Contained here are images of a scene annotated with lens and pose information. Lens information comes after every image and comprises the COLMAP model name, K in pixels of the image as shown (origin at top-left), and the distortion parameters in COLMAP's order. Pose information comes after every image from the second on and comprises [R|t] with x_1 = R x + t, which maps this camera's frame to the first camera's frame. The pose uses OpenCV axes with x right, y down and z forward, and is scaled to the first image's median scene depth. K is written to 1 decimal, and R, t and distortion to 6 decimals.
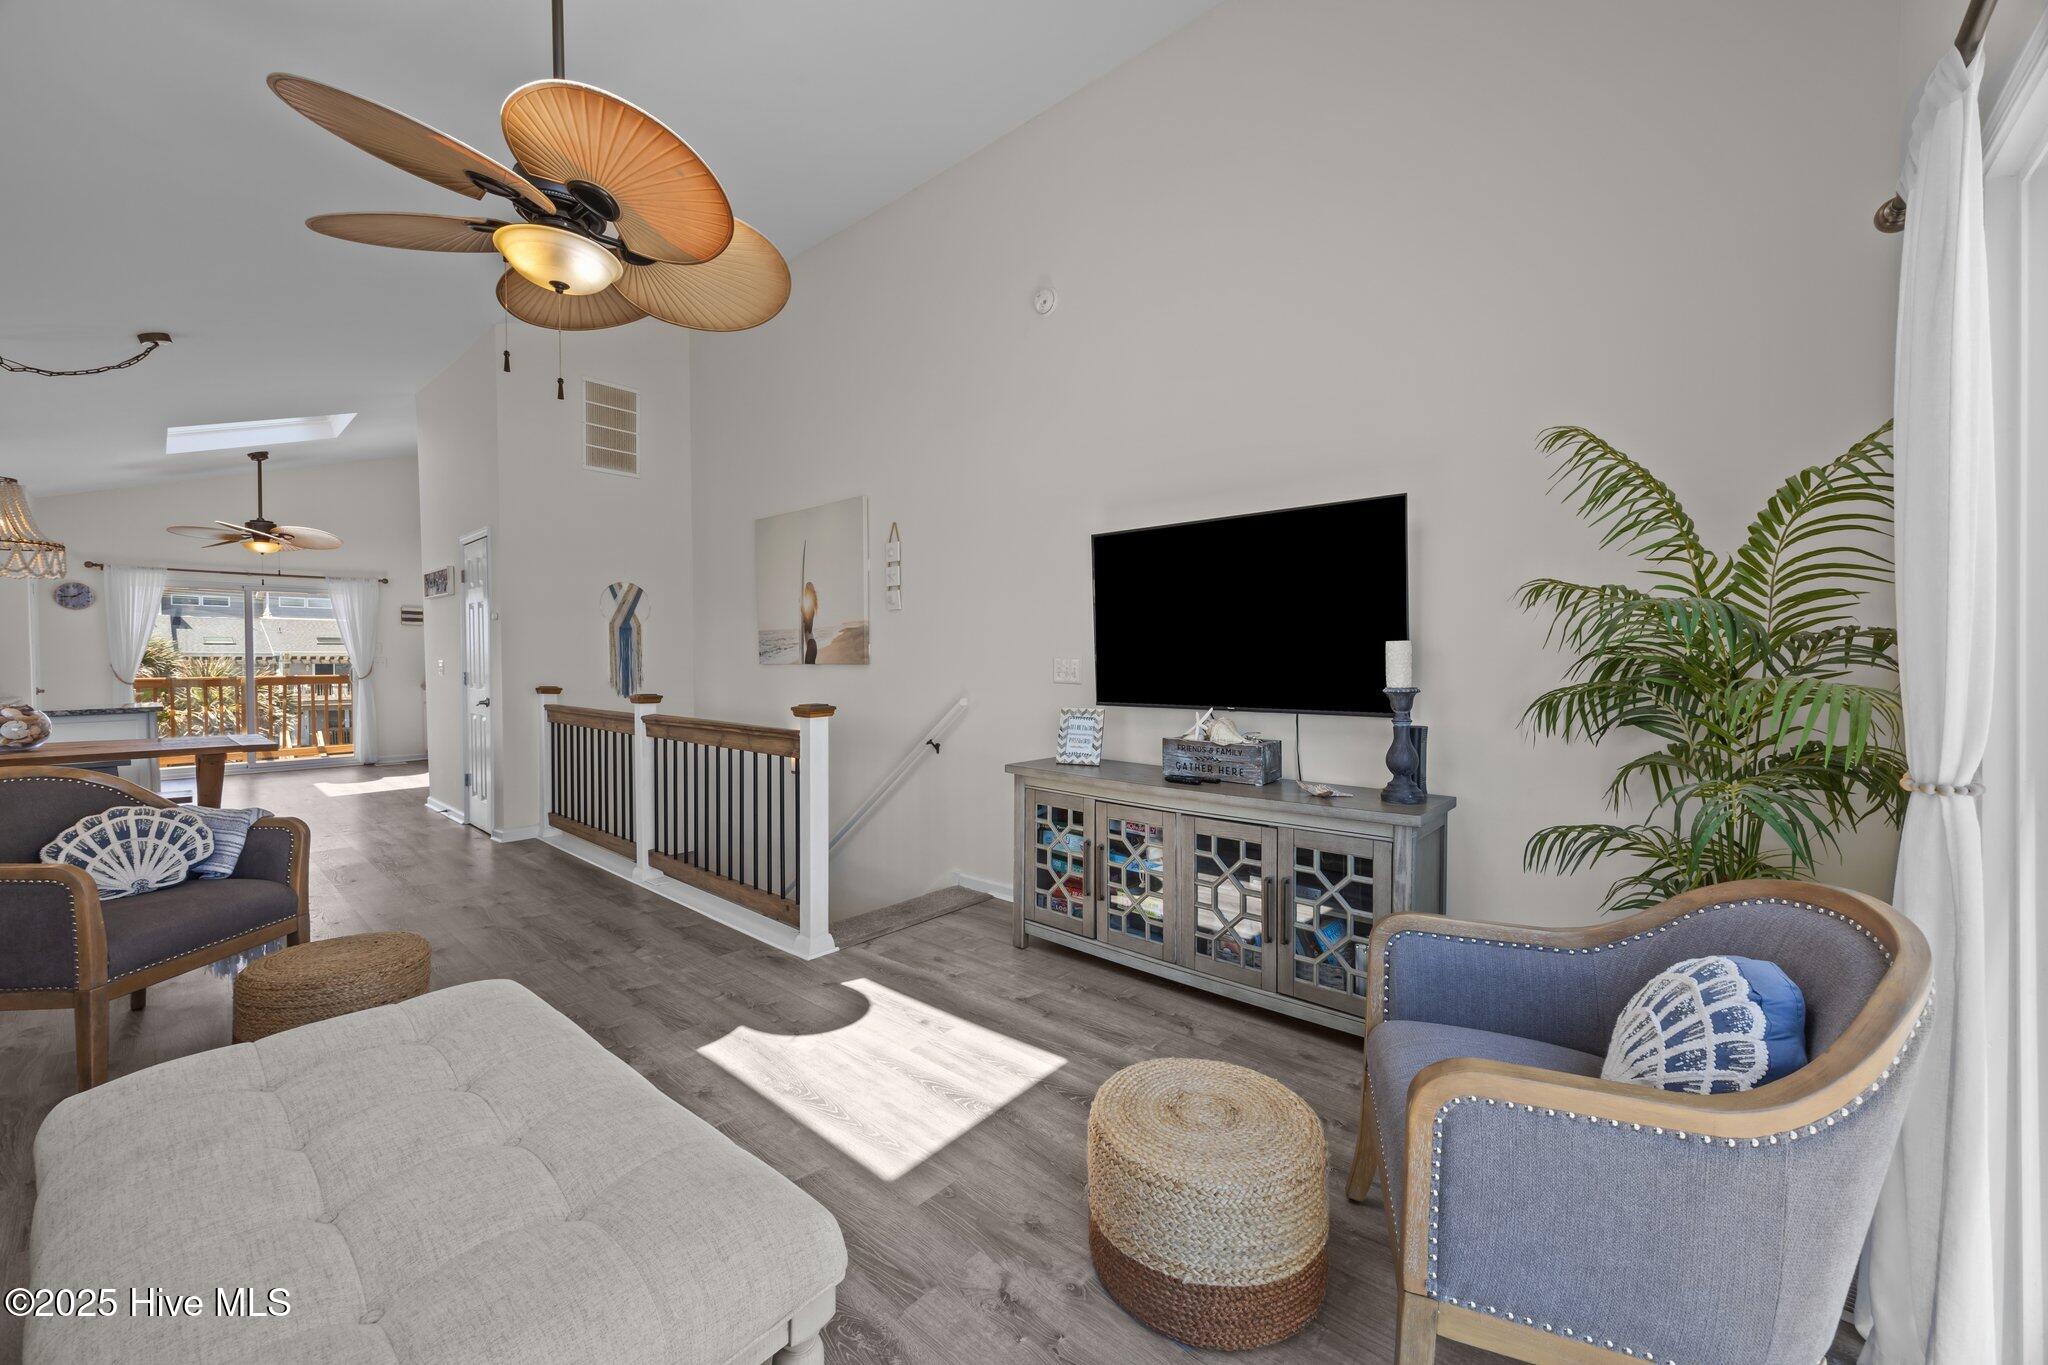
lens RADIAL K [[788.9, 0, 1026.9], [0, 788.9, 678.3], [0, 0, 1]] dist [-0.001051, 0.000077]
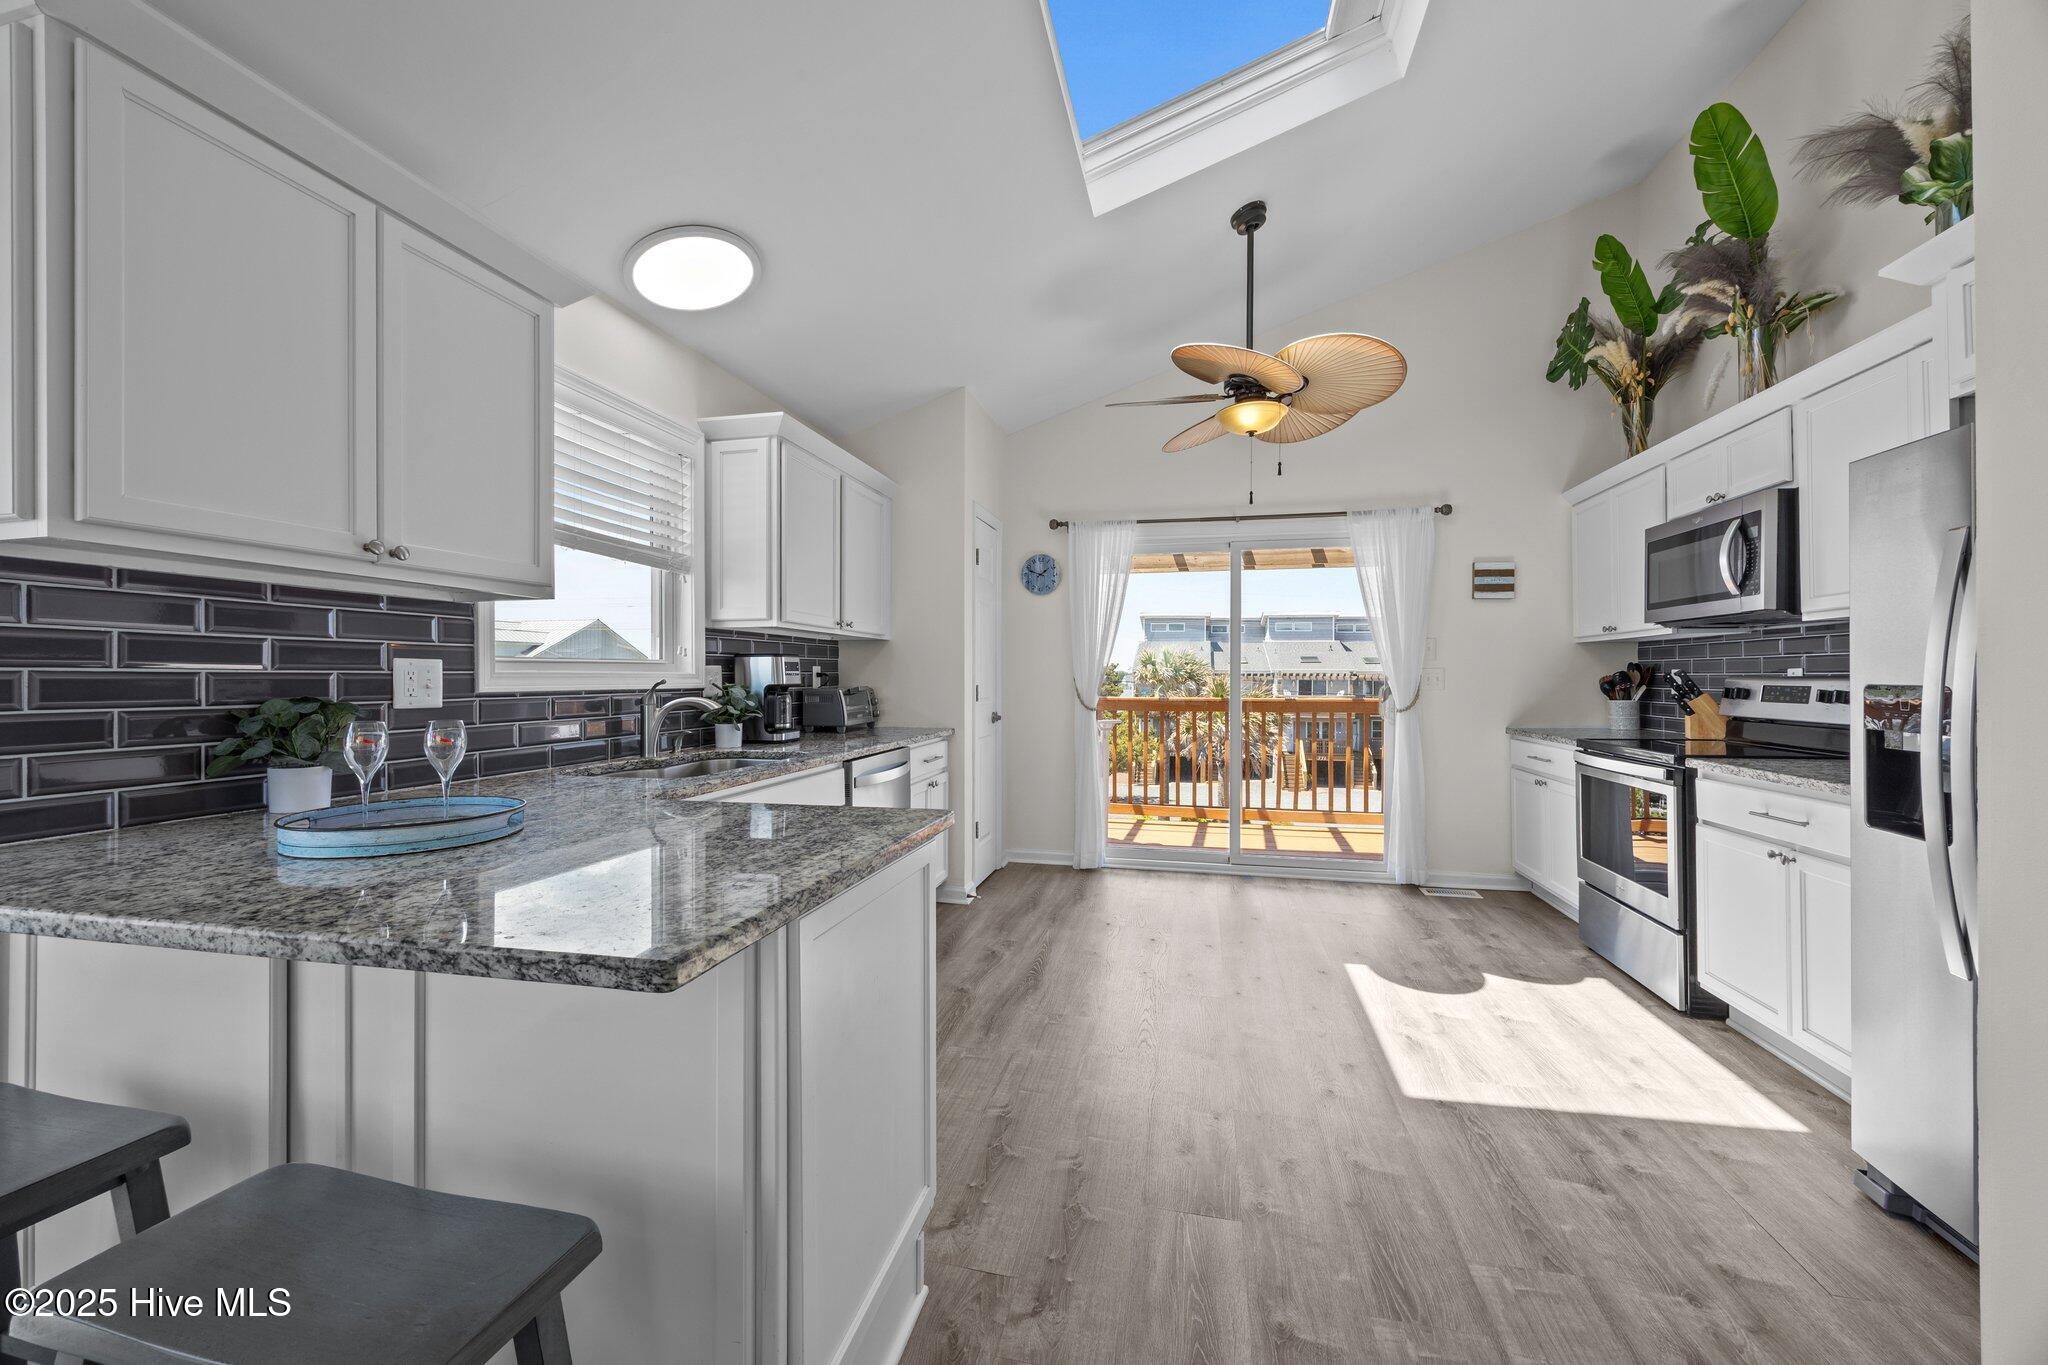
lens RADIAL K [[793.7, 0, 1023.1], [0, 793.7, 674.4], [0, 0, 1]] dist [-0.001433, -0.000086]
pose [[0.483587, 0.001439, -0.875295, -1.574151], [-0.025668, 0.999592, -0.012538, -0.029448], [0.874920, 0.028530, 0.483427, 1.659117]]
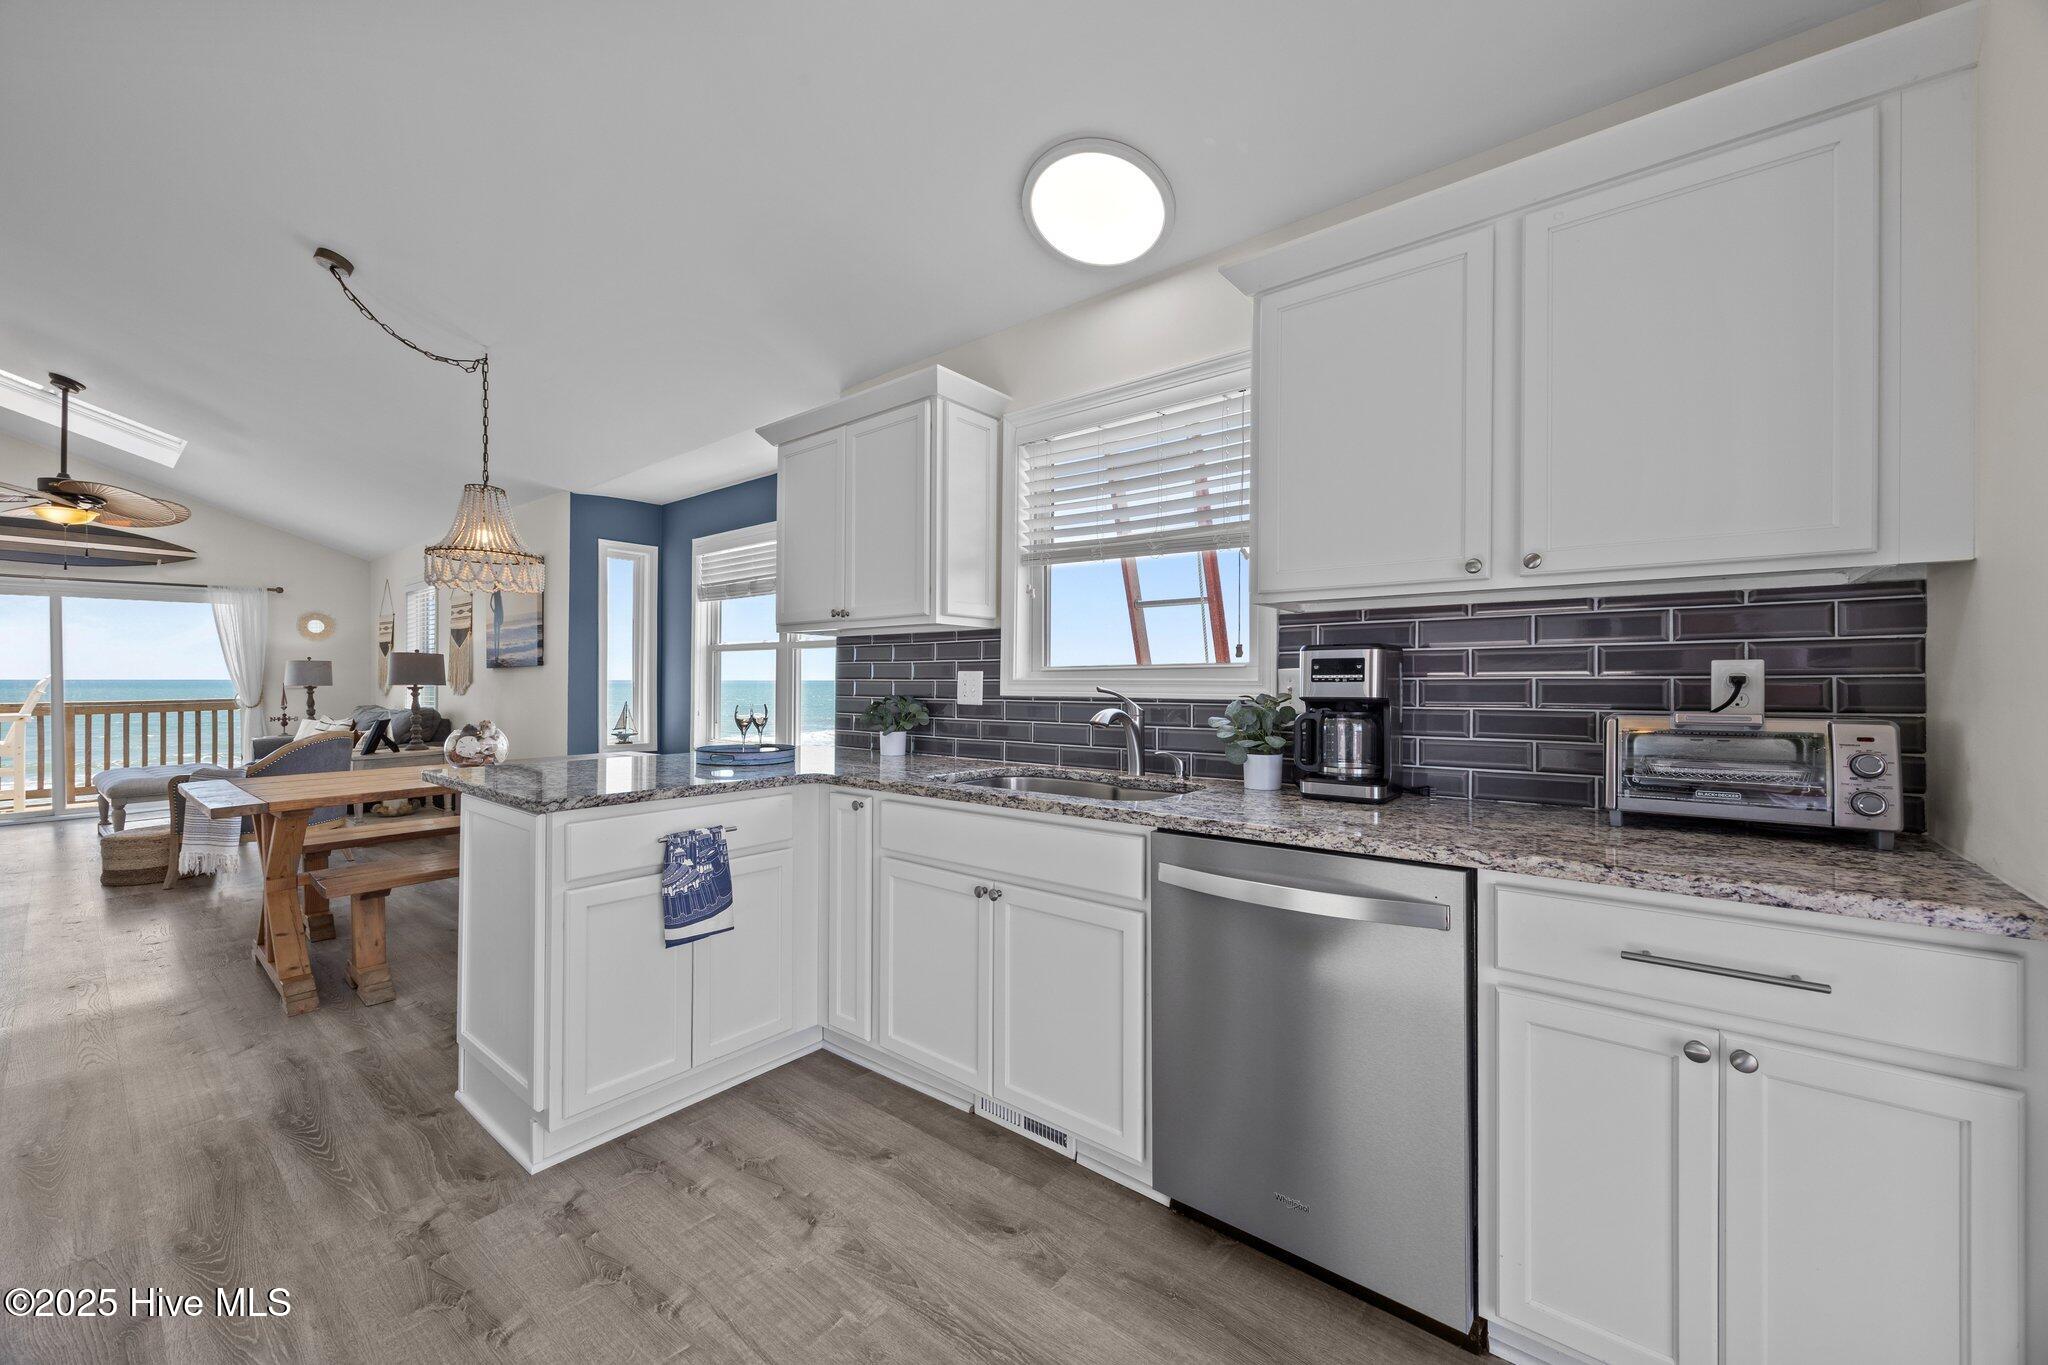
lens RADIAL K [[786.1, 0, 1028.6], [0, 786.1, 681.8], [0, 0, 1]] dist [-0.002313, -0.000602]
pose [[-0.998906, 0.002105, -0.046723, -2.419552], [0.000855, 0.999642, 0.026760, -0.050255], [0.046763, 0.026691, -0.998549, 2.500983]]
